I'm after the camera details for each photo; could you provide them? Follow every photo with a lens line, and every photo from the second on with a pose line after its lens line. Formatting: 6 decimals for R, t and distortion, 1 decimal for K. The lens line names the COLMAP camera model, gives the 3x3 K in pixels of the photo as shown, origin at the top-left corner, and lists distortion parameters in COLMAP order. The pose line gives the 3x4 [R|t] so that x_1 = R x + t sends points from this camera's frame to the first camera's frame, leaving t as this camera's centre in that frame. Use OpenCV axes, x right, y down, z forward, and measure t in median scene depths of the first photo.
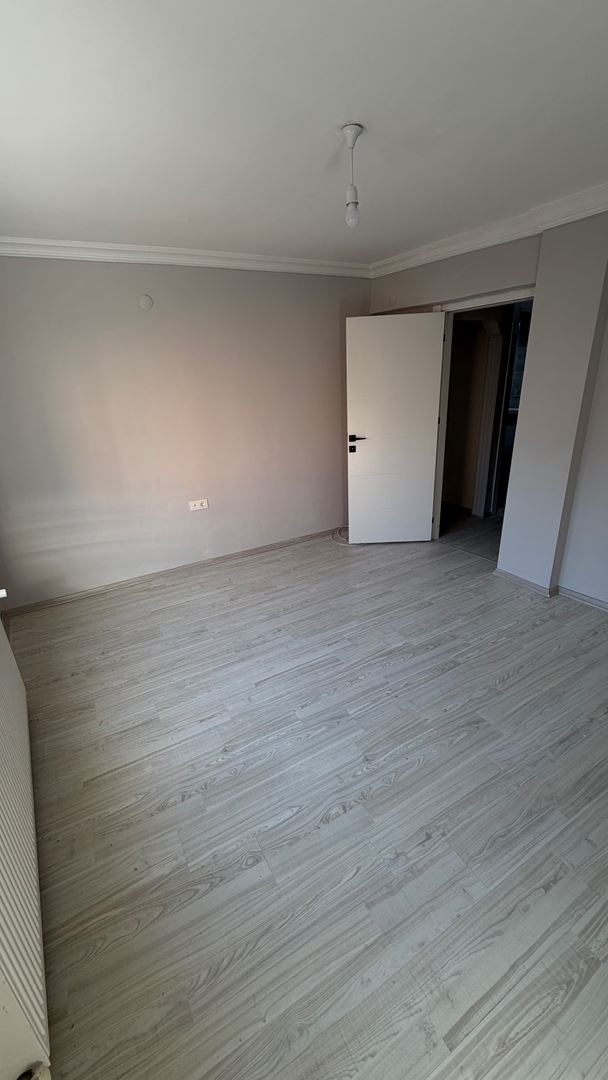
lens RADIAL K [[428.4, 0, 303.2], [0, 428.4, 535.6], [0, 0, 1]] dist [-0.001386, -0.000407]
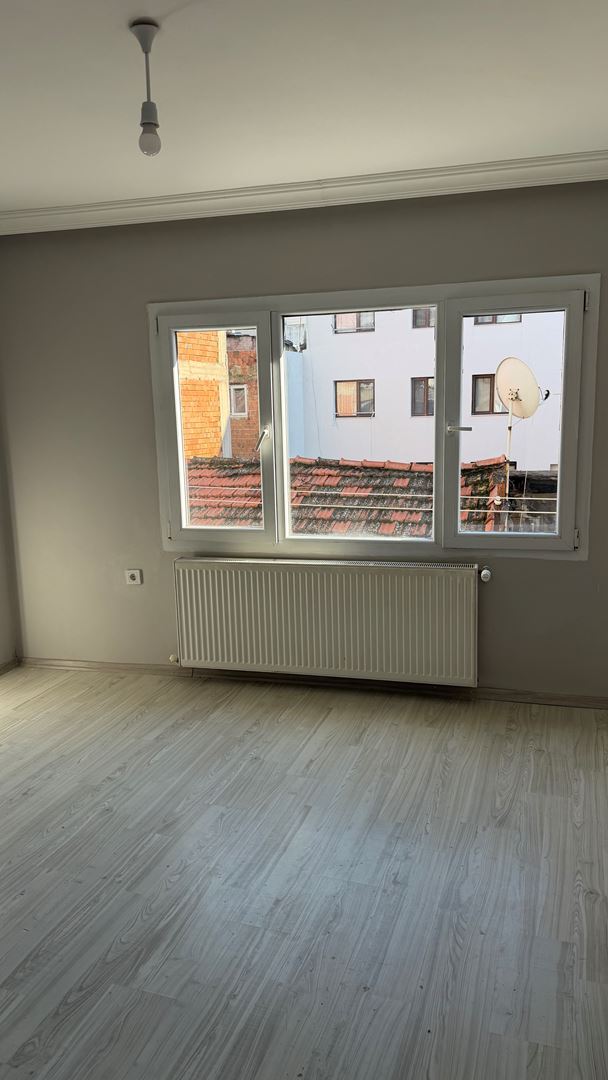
lens RADIAL K [[751.9, 0, 305.5], [0, 751.9, 539.9], [0, 0, 1]] dist [0.108873, -0.140416]
pose [[-0.745757, 0.181985, -0.640880, 0.562259], [-0.182529, 0.869347, 0.459259, -0.543291], [0.640726, 0.459475, -0.615104, 1.492039]]
